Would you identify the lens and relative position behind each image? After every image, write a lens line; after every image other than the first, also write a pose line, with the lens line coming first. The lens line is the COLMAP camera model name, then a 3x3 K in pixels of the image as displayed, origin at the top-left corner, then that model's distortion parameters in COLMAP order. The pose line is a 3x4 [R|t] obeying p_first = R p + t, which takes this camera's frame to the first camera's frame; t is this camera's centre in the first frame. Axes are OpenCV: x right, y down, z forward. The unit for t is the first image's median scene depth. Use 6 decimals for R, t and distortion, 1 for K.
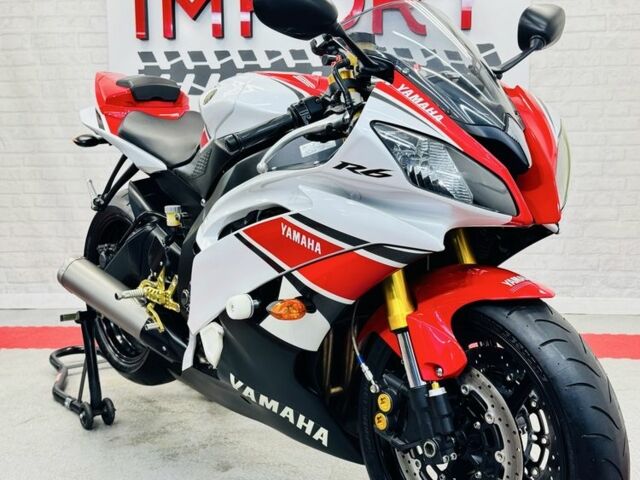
lens RADIAL K [[807.8, 0, 320.0], [0, 807.8, 240.0], [0, 0, 1]] dist [0.114198, -0.033246]
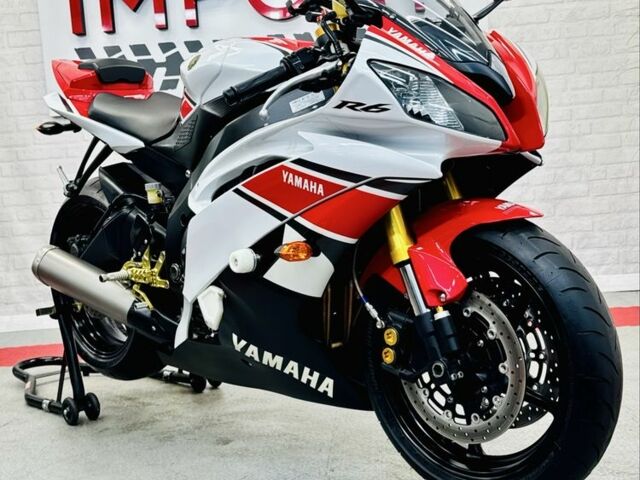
lens RADIAL K [[904.9, 0, 331.1], [0, 904.9, 258.4], [0, 0, 1]] dist [0.114057, -0.072077]
pose [[0.994896, -0.066541, 0.075862, -0.078638], [0.067408, 0.997685, -0.008934, 0.103082], [-0.075091, 0.014002, 0.997078, -0.163197]]
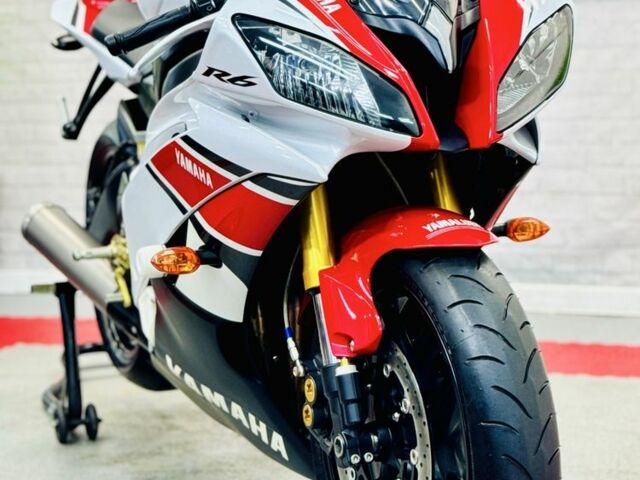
lens RADIAL K [[1442.8, 0, 320.0], [0, 1442.8, 240.0], [0, 0, 1]] dist [0.129889, 0.177124]
pose [[0.963755, 0.021755, -0.265900, 0.434298], [-0.017085, 0.999657, 0.019866, 0.035111], [0.266241, -0.014604, 0.963796, -0.275602]]
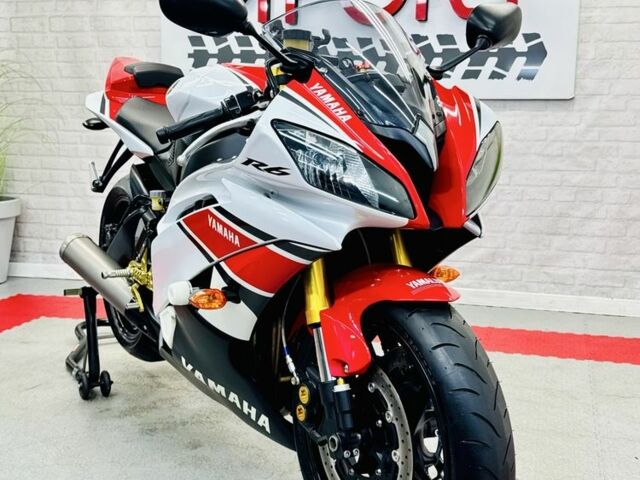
lens RADIAL K [[807.8, 0, 320.0], [0, 807.8, 240.0], [0, 0, 1]] dist [0.114198, -0.033246]
pose [[0.991865, 0.046895, -0.118343, 0.208322], [-0.044280, 0.998715, 0.024631, -0.019619], [0.119346, -0.019191, 0.992667, -0.004519]]
